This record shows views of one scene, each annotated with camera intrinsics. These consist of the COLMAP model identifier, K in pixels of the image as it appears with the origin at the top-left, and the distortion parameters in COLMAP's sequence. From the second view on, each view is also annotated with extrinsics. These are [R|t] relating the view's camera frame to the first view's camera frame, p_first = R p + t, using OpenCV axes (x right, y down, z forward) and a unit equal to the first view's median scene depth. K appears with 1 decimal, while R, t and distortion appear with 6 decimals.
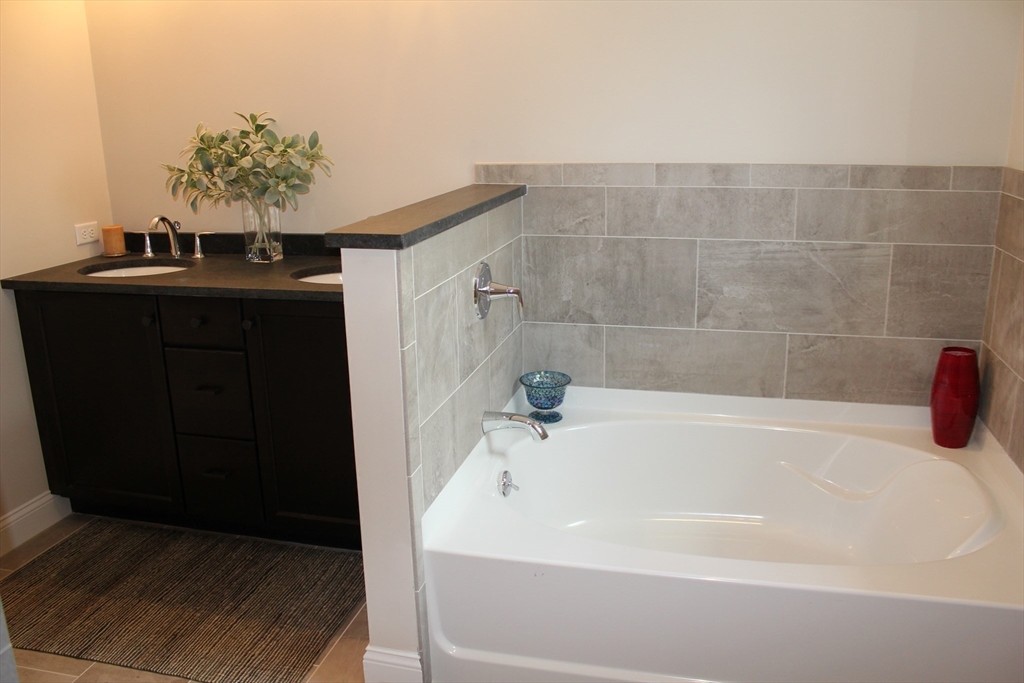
lens RADIAL K [[847.1, 0, 513.6], [0, 847.1, 336.6], [0, 0, 1]] dist [-0.159752, 0.139882]
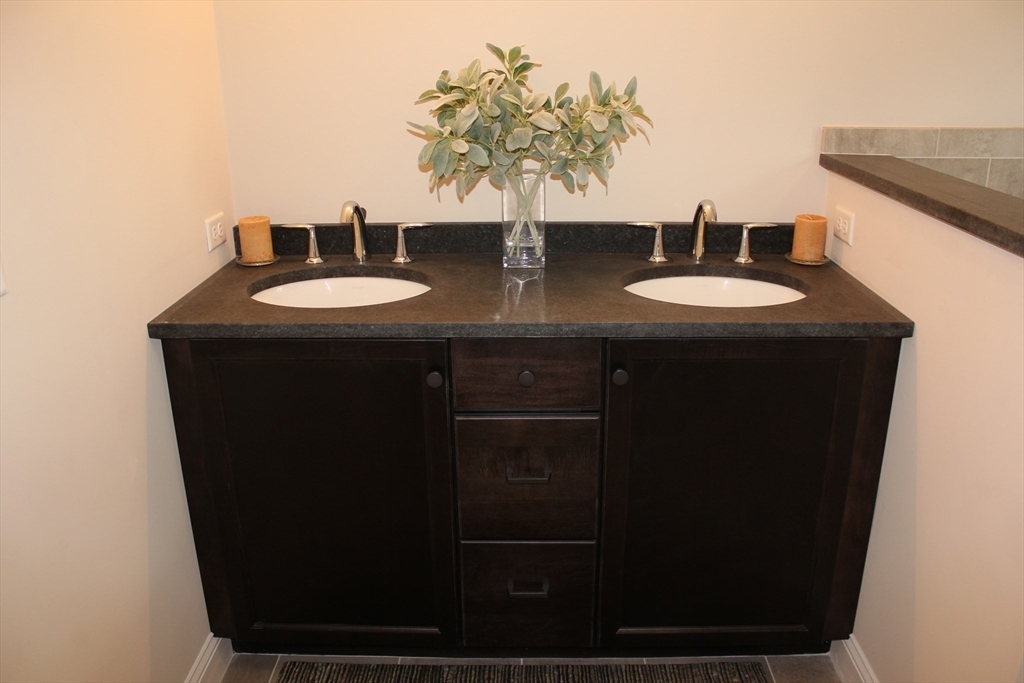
lens RADIAL K [[847.1, 0, 515.9], [0, 847.1, 343.6], [0, 0, 1]] dist [-0.159752, 0.139882]
pose [[0.973725, -0.068036, 0.217326, -0.494753], [0.050842, 0.995188, 0.083758, -0.091475], [-0.221979, -0.070508, 0.972499, 0.345500]]
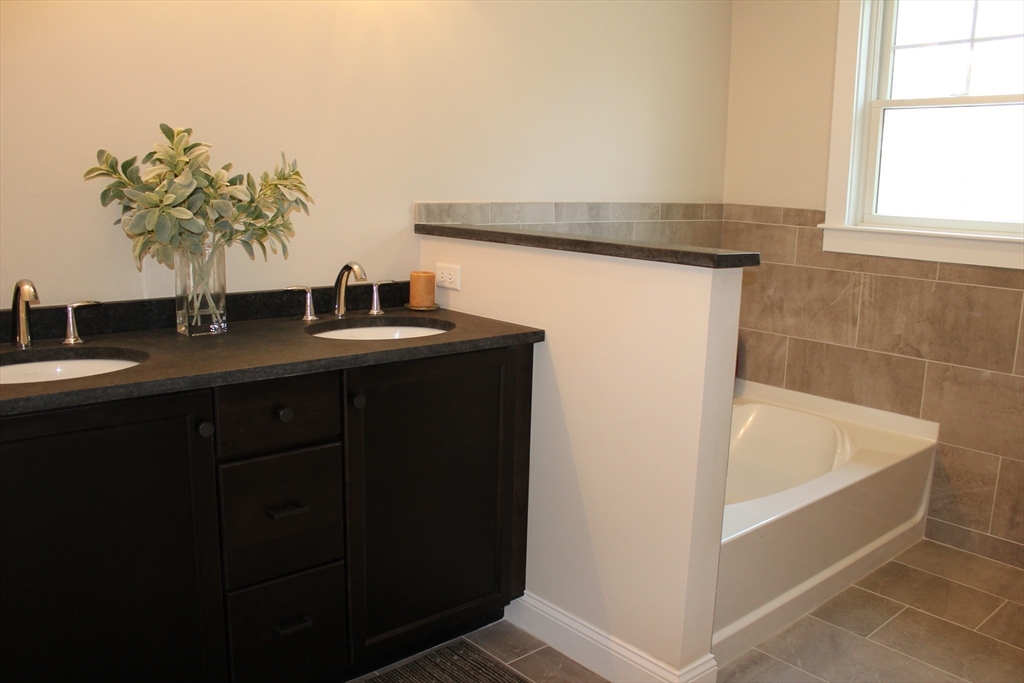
lens RADIAL K [[847.1, 0, 510.5], [0, 847.1, 343.1], [0, 0, 1]] dist [-0.159752, 0.139882]
pose [[0.575708, -0.122649, 0.808405, -0.781065], [0.178908, 0.983624, 0.021822, -0.054247], [-0.797842, 0.132067, 0.588223, 0.394260]]
